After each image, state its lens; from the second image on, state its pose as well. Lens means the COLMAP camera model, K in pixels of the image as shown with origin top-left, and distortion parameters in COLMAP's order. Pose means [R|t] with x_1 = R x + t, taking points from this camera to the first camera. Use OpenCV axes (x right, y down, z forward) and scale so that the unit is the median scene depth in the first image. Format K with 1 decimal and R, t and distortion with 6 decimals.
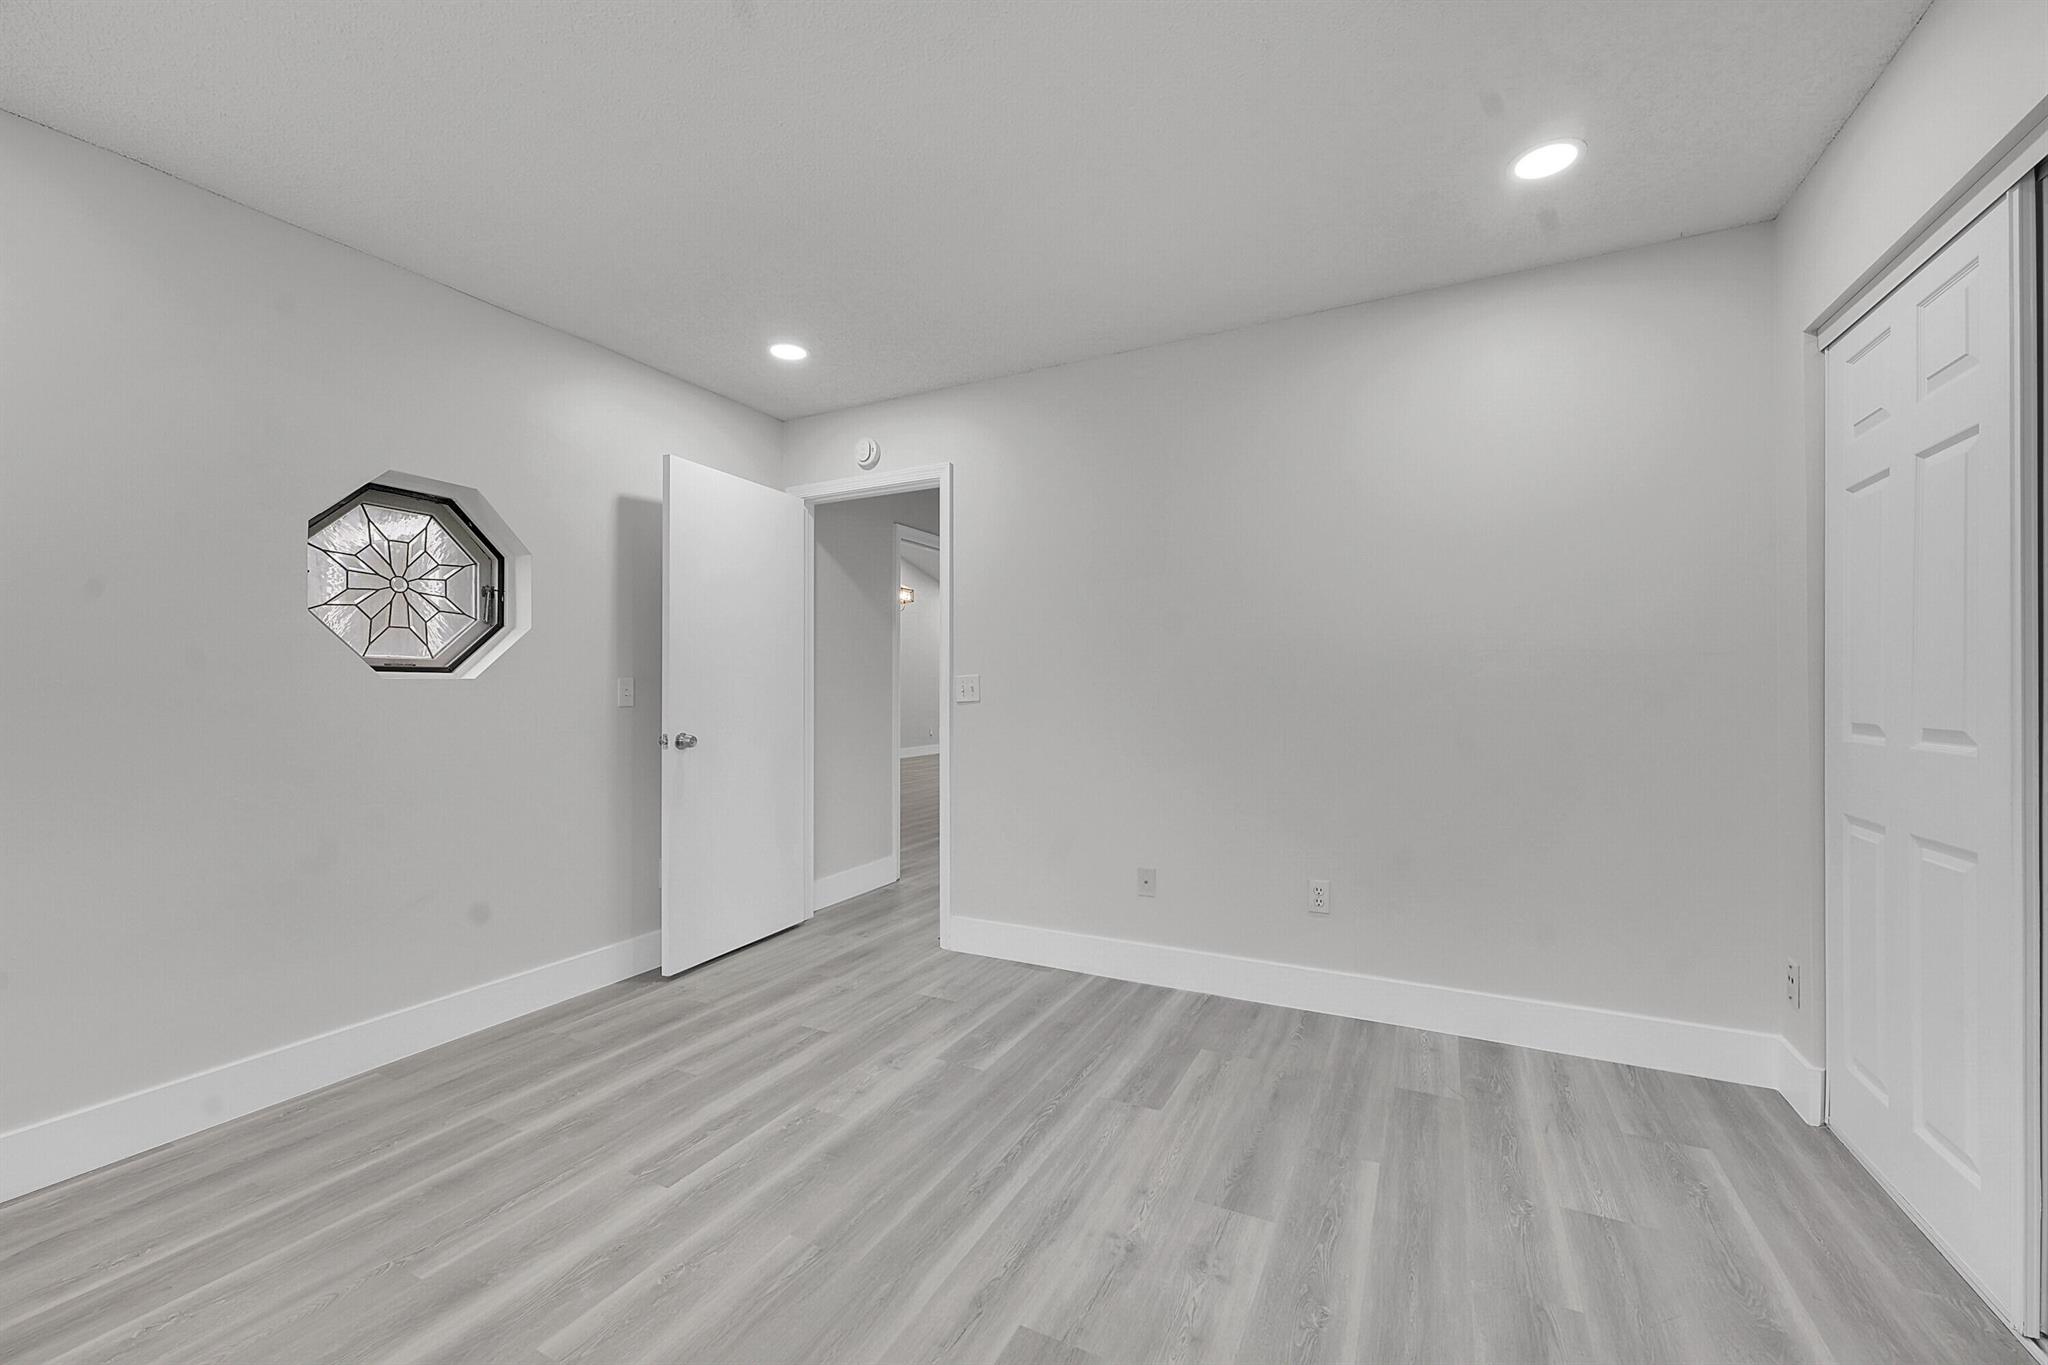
lens RADIAL K [[814.6, 0, 1029.1], [0, 814.6, 688.1], [0, 0, 1]] dist [0.000815, 0.000150]
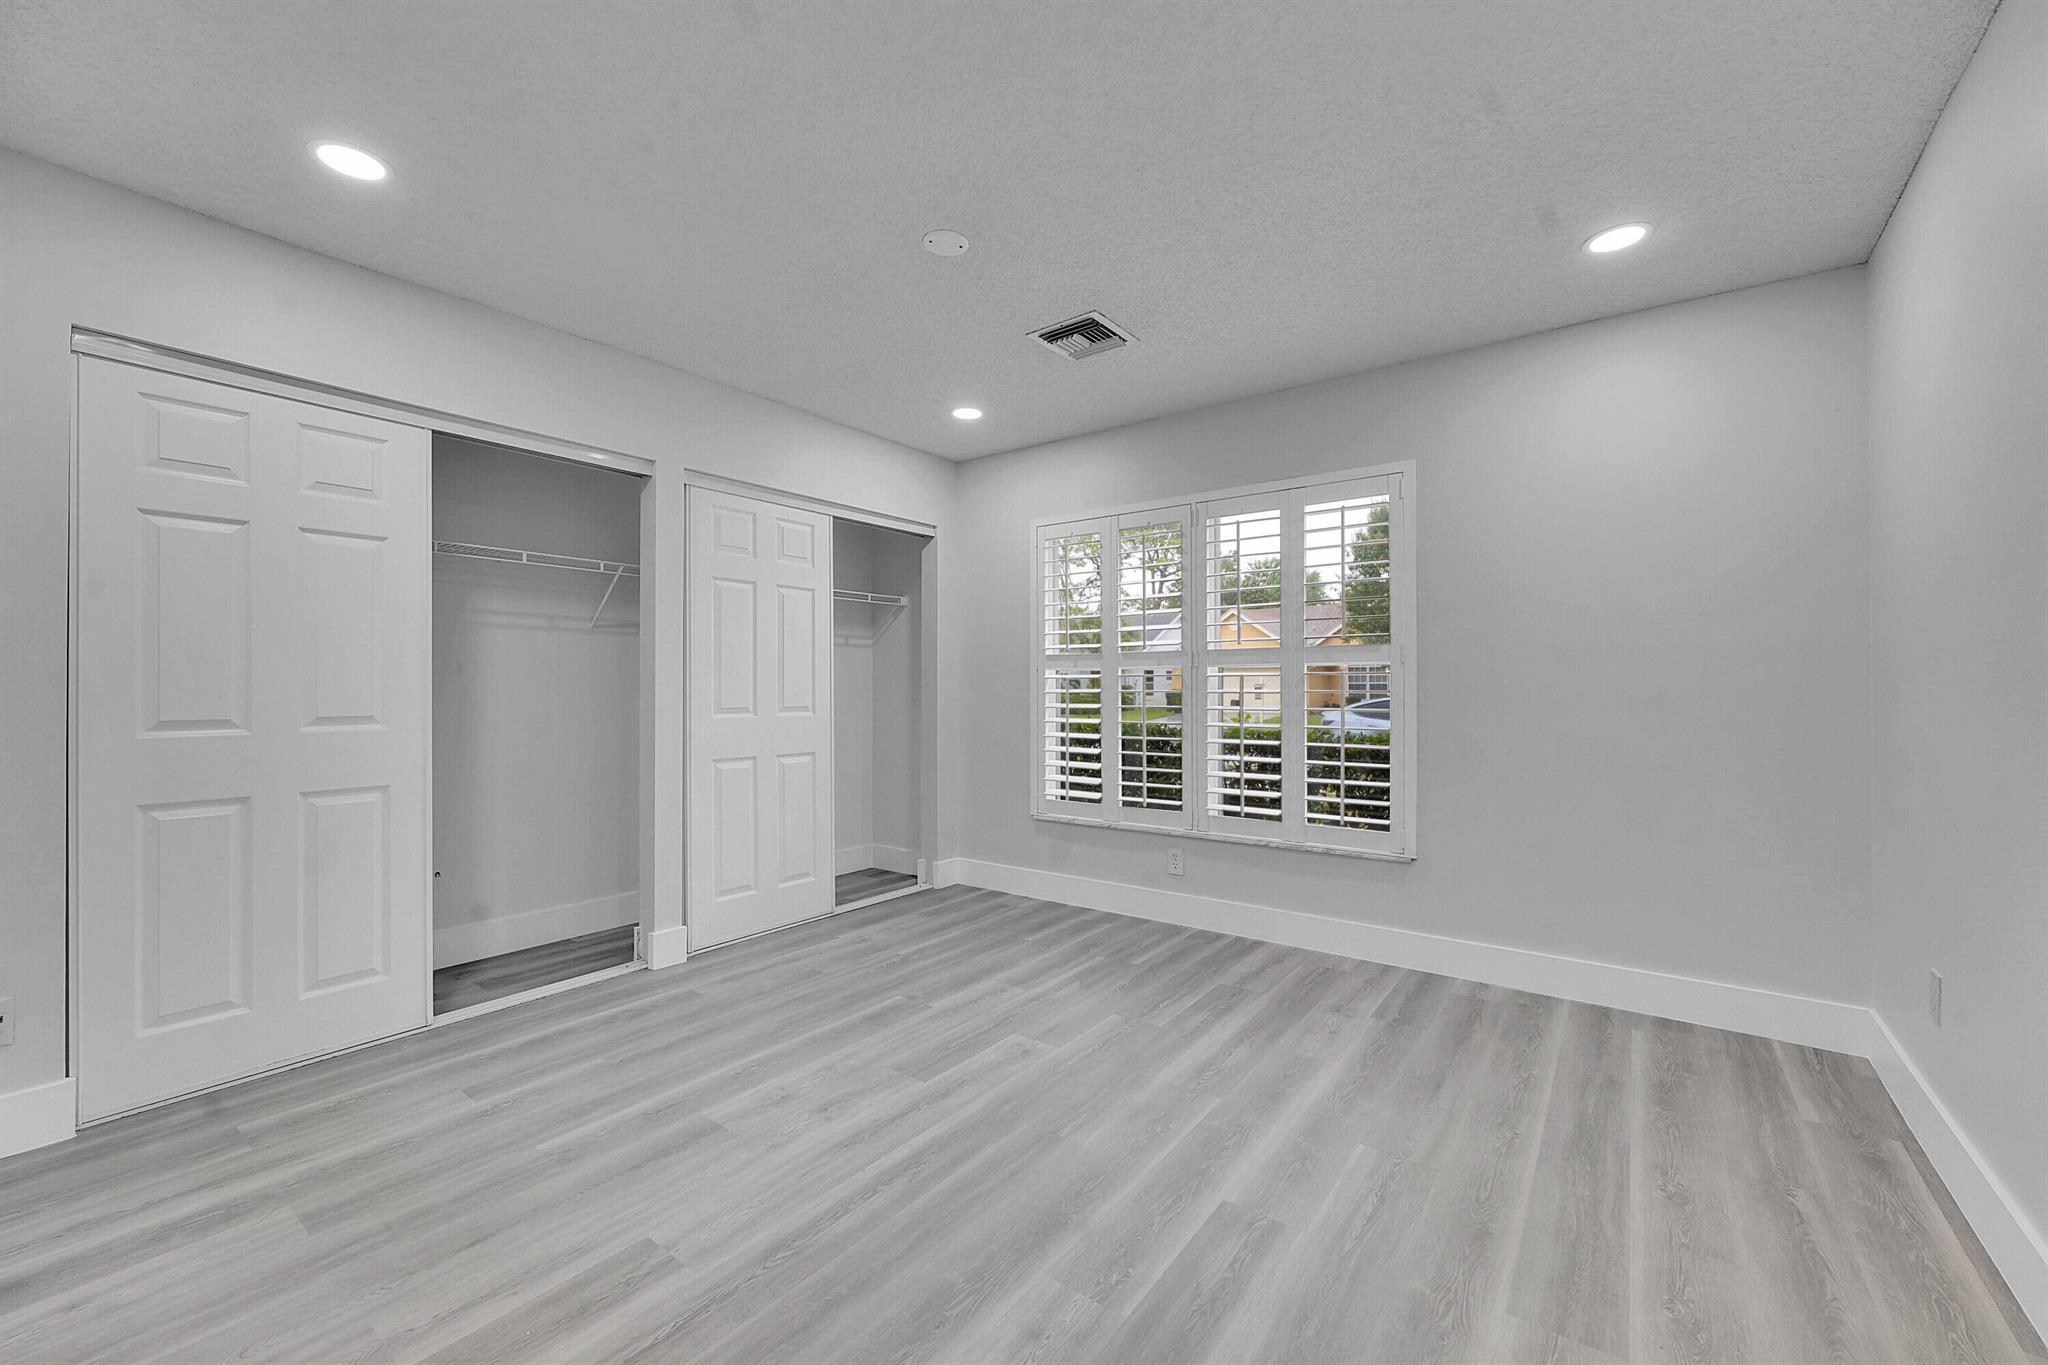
lens RADIAL K [[814.6, 0, 1021.8], [0, 814.6, 684.1], [0, 0, 1]] dist [0.000815, 0.000150]
pose [[-0.983902, 0.006036, 0.178607, -0.364494], [0.004090, 0.999928, -0.011260, 0.009056], [-0.178662, -0.010348, -0.983856, 1.894062]]
